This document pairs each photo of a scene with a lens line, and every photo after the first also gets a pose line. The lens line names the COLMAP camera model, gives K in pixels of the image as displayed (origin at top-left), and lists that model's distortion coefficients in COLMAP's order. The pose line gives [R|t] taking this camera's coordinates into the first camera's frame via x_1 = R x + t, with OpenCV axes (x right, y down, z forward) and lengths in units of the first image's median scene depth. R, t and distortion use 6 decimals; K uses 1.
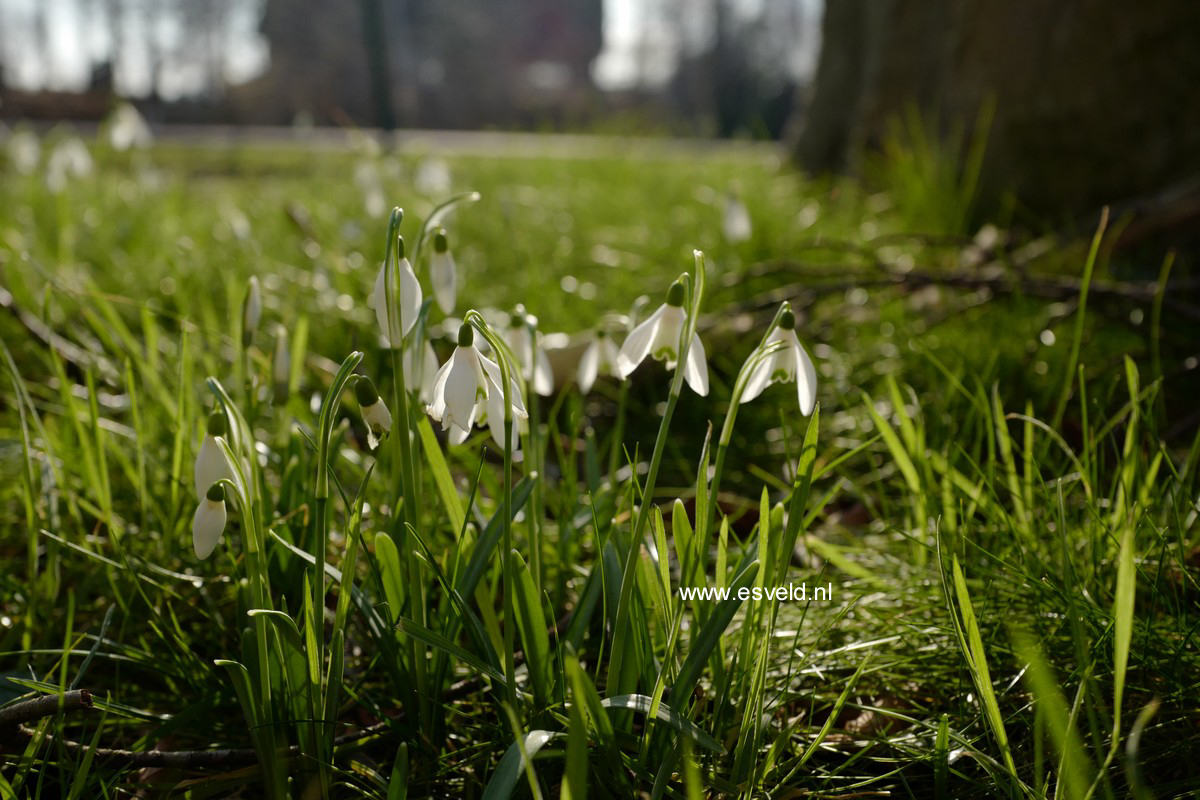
lens RADIAL K [[1121.2, 0, 600.0], [0, 1121.2, 400.0], [0, 0, 1]] dist [-0.023078, -0.008293]
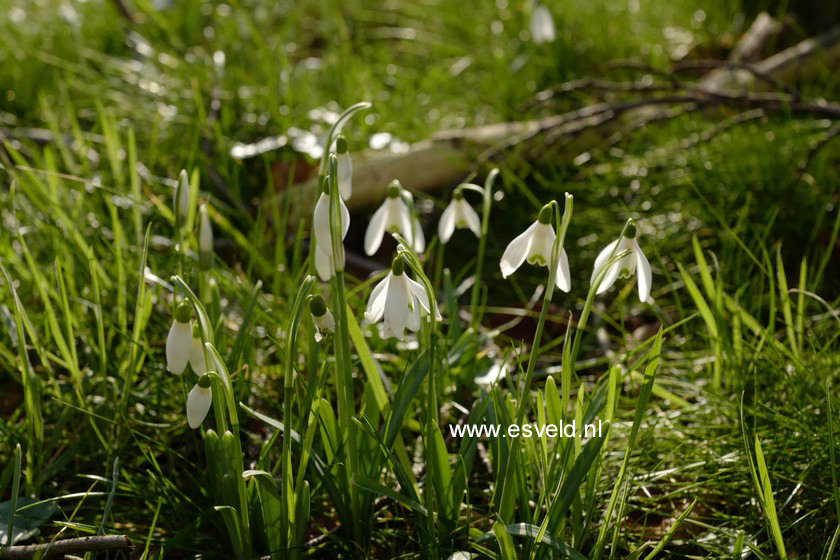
lens RADIAL K [[1123.5, 0, 420.0], [0, 1123.5, 280.0], [0, 0, 1]] dist [-0.011457, -0.040417]
pose [[0.997949, -0.015380, 0.062142, -0.145844], [0.003758, 0.983109, 0.182982, -0.236098], [-0.063907, -0.182373, 0.981150, -0.250020]]
